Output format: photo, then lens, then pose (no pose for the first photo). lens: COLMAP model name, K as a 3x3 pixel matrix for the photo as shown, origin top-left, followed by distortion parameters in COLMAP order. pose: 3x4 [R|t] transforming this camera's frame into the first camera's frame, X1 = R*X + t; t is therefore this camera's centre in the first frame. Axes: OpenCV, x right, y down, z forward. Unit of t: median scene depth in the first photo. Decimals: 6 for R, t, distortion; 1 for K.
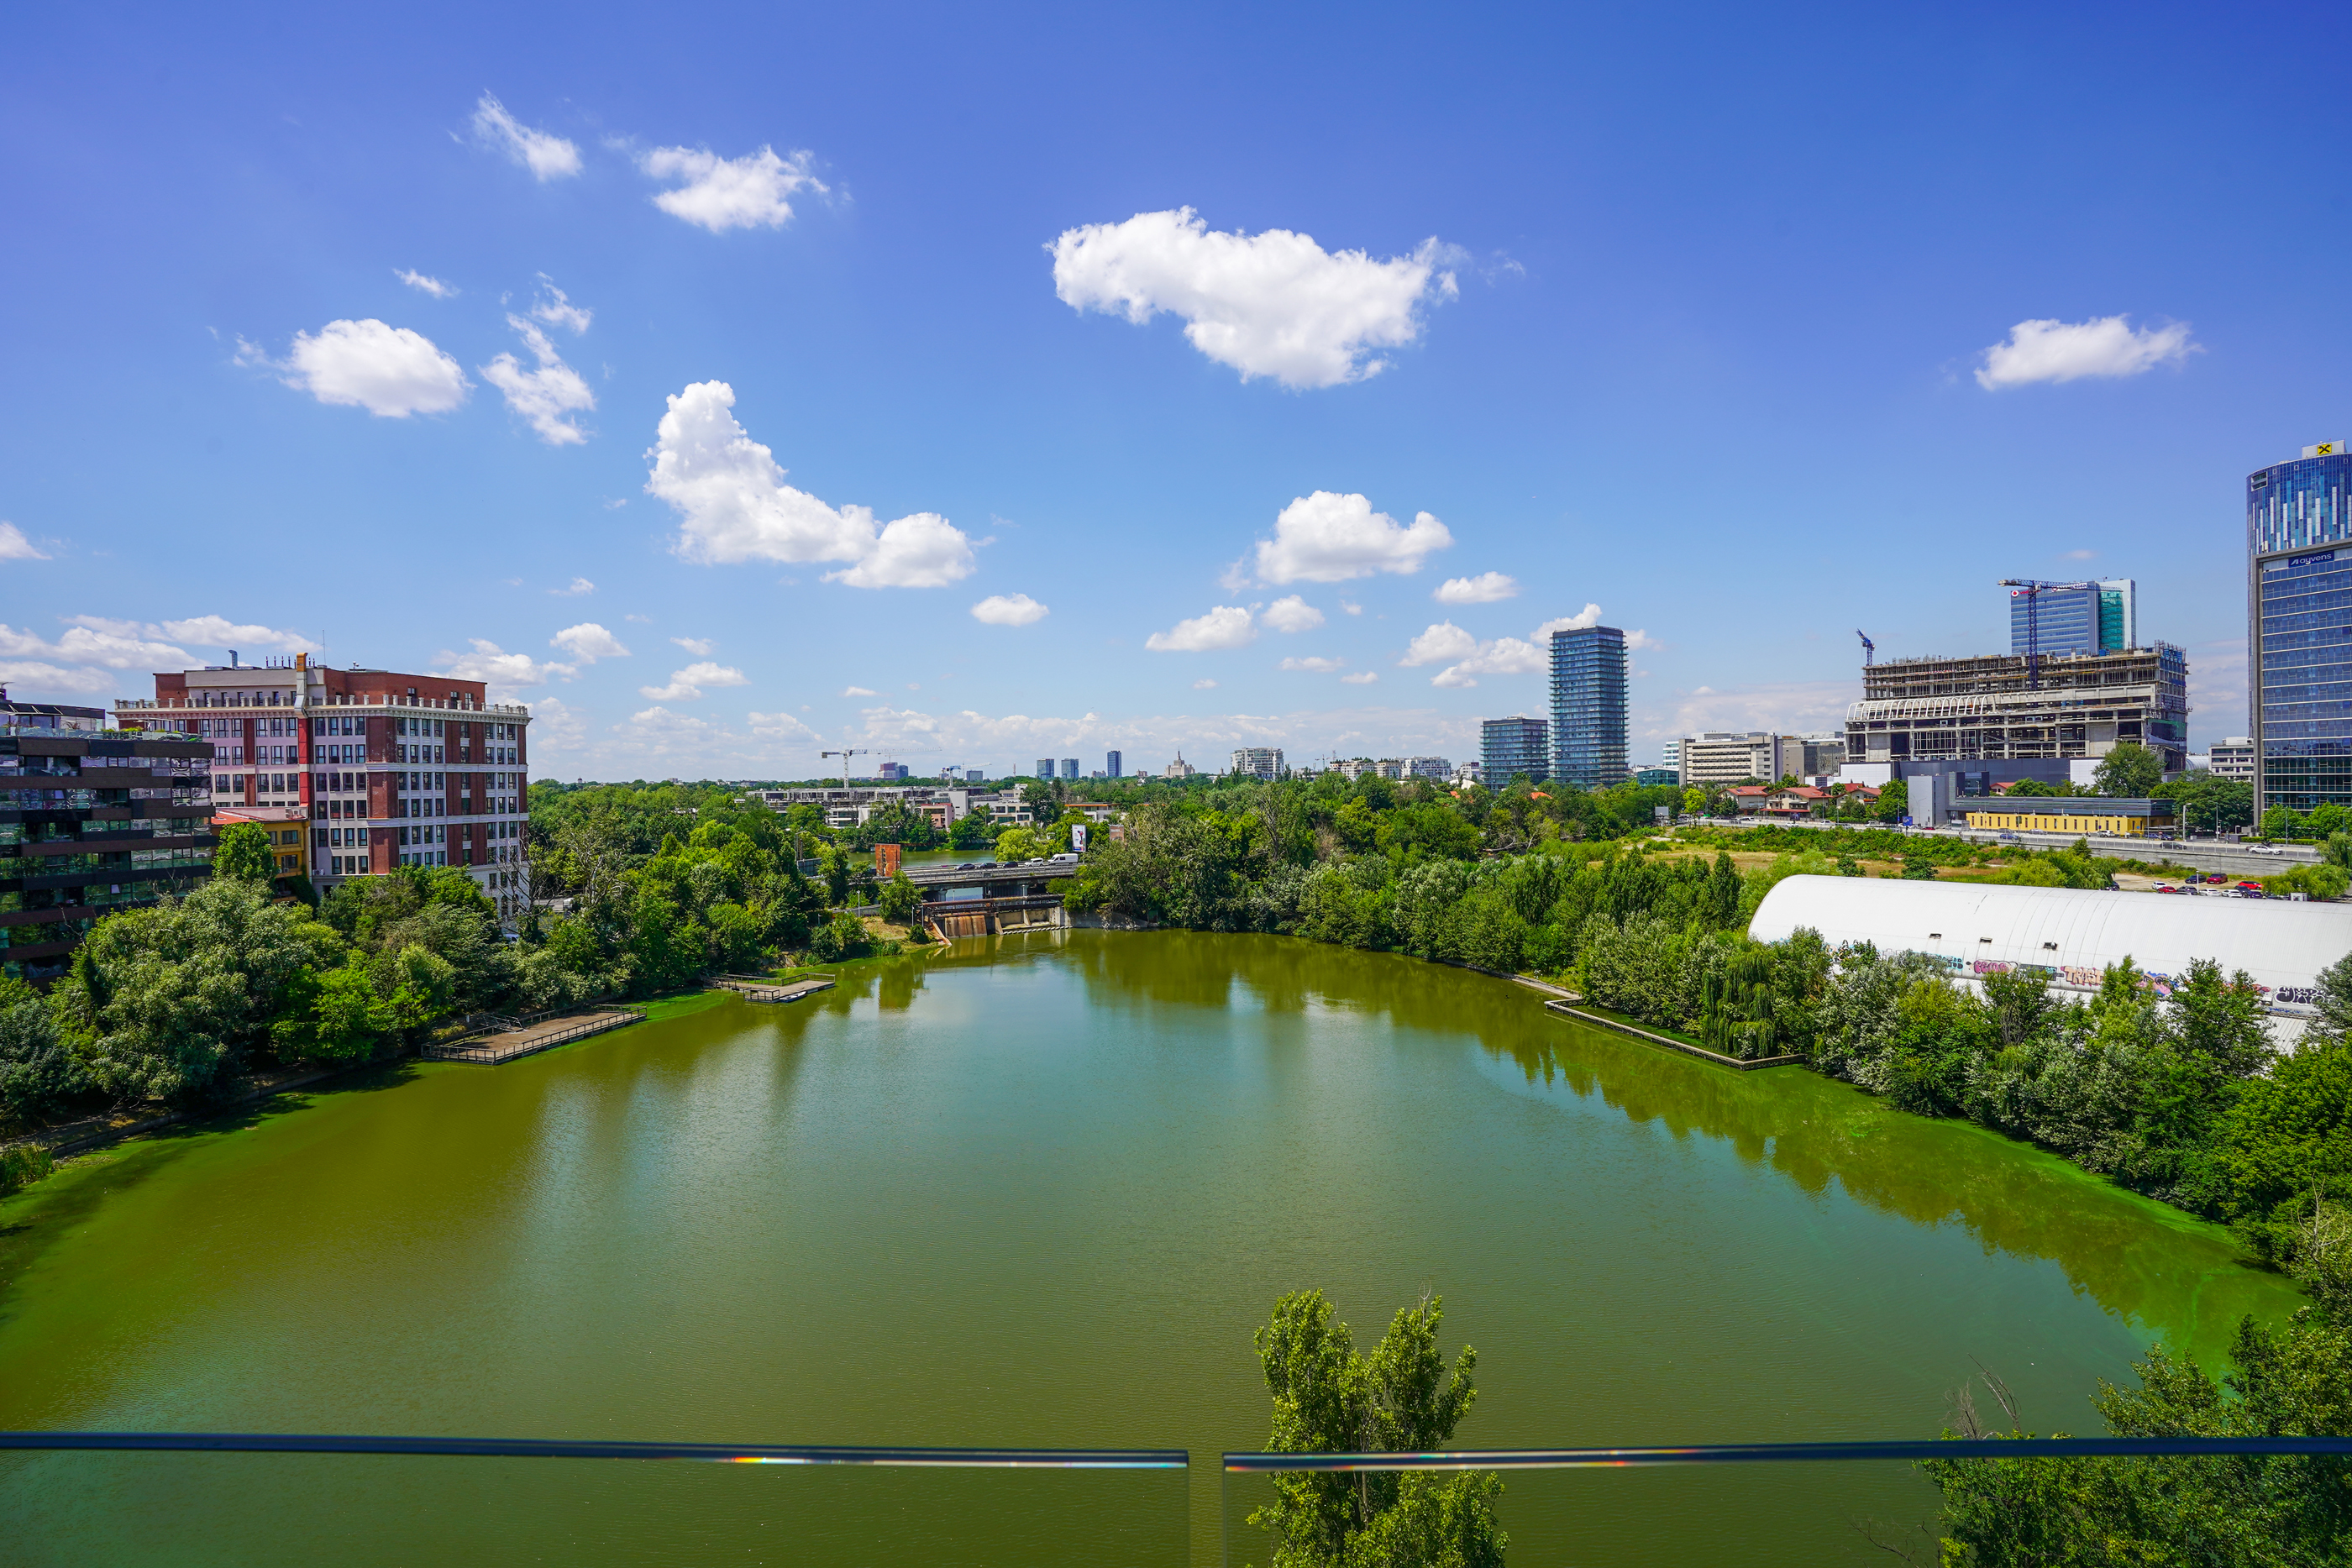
lens RADIAL K [[1094.3, 0, 1160.0], [0, 1094.3, 793.0], [0, 0, 1]] dist [-0.067424, 0.028283]
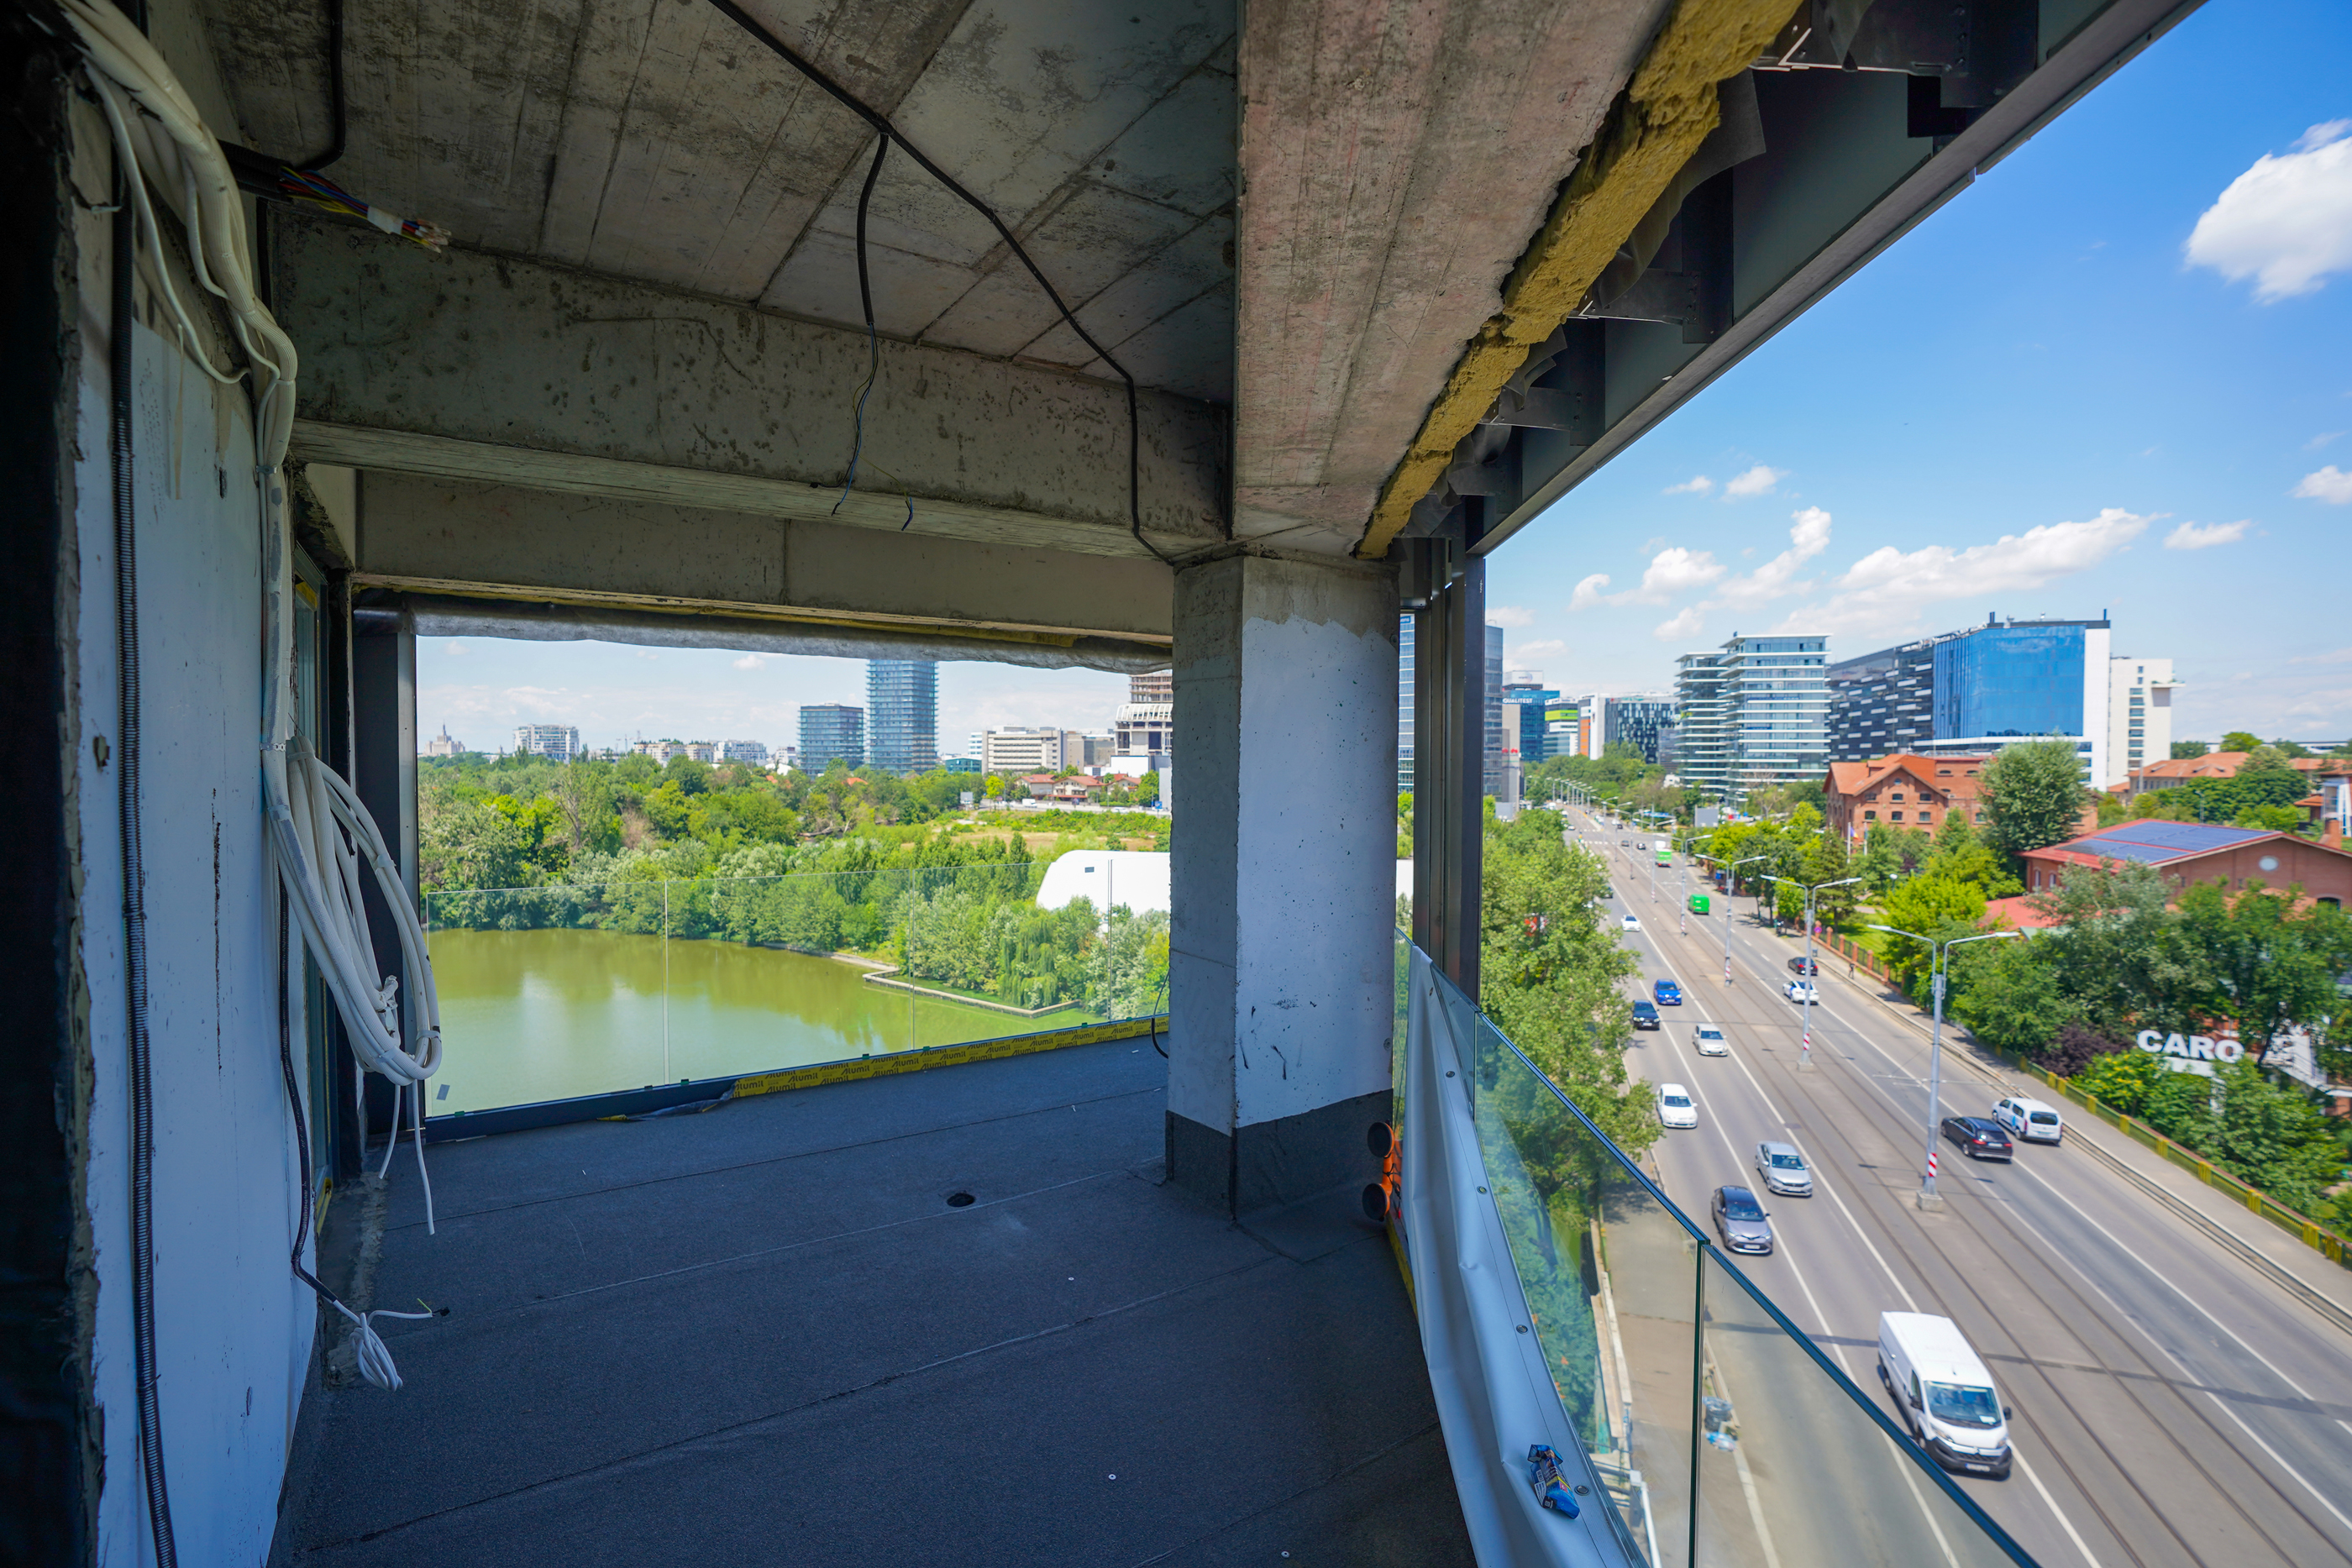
lens RADIAL K [[1094.3, 0, 1161.8], [0, 1094.3, 777.8], [0, 0, 1]] dist [-0.067424, 0.028283]
pose [[0.818442, 0.011965, 0.574464, -0.012860], [-0.011906, 0.999922, -0.003864, -0.000406], [-0.574465, -0.003677, 0.818521, -0.026445]]
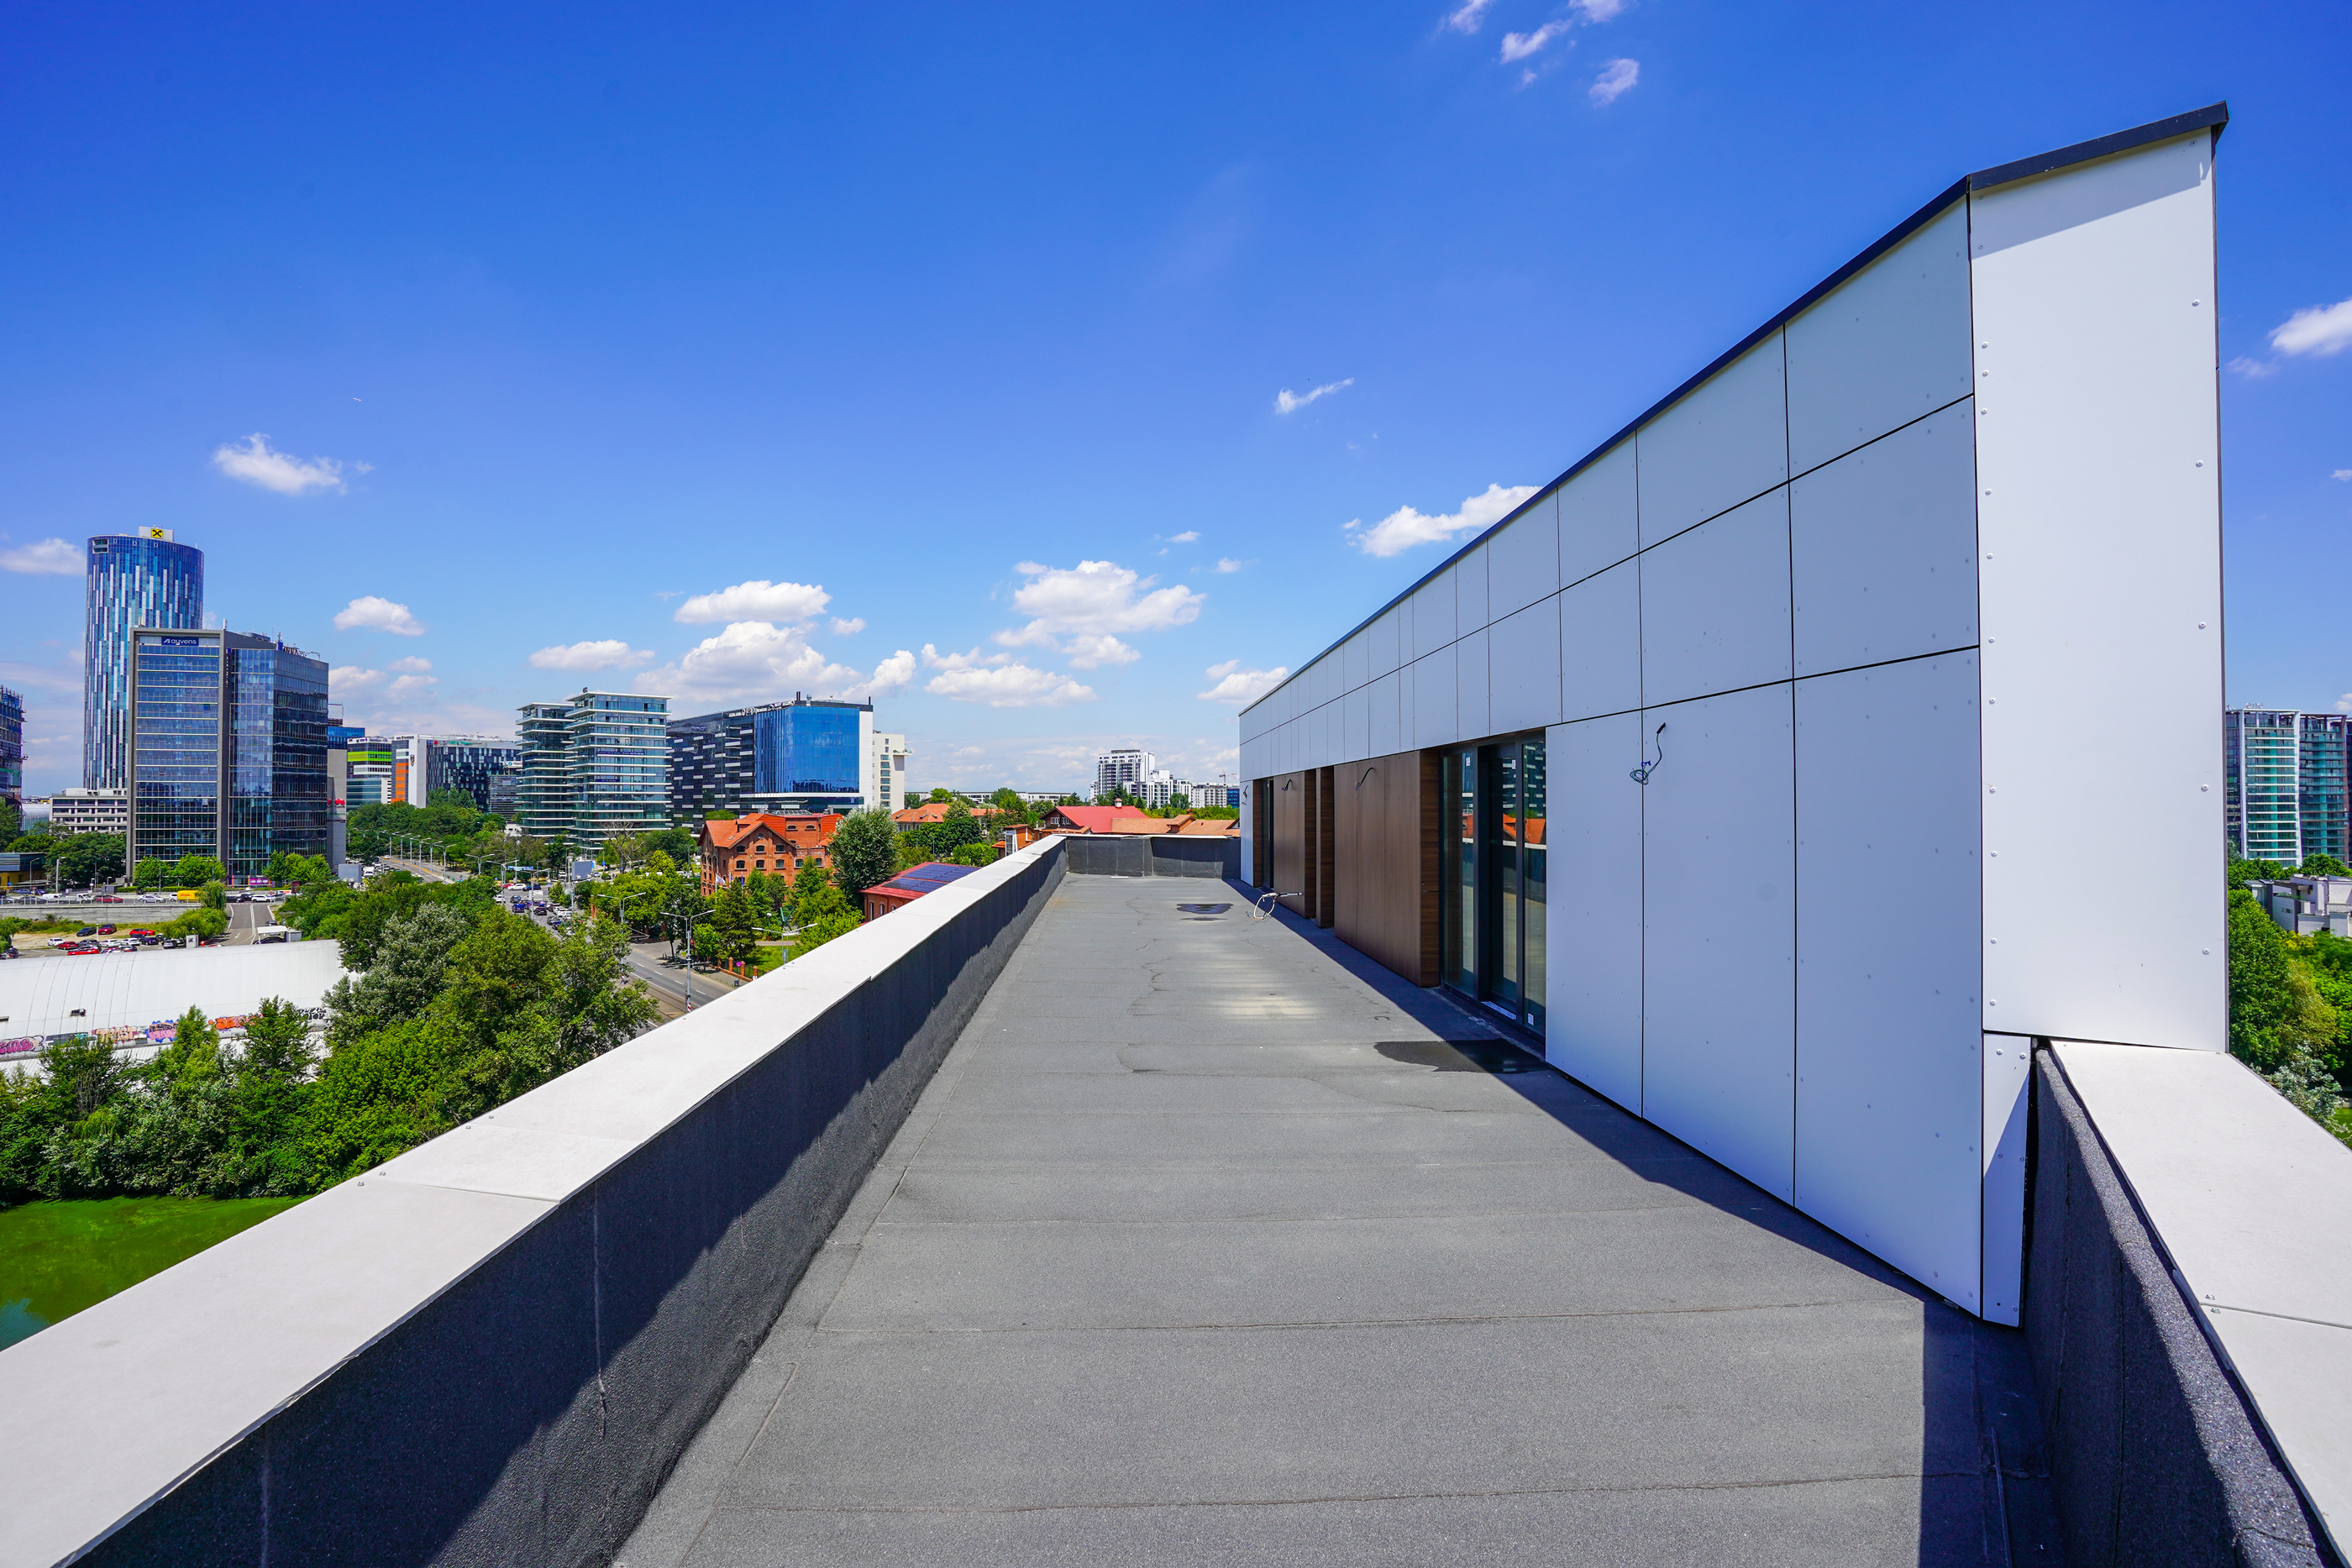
lens RADIAL K [[1094.3, 0, 1163.0], [0, 1094.3, 791.9], [0, 0, 1]] dist [-0.067424, 0.028283]
pose [[-0.059597, 0.029680, 0.997781, -0.123261], [0.011162, 0.999515, -0.029065, -0.014384], [-0.998160, 0.009405, -0.059899, 0.000577]]
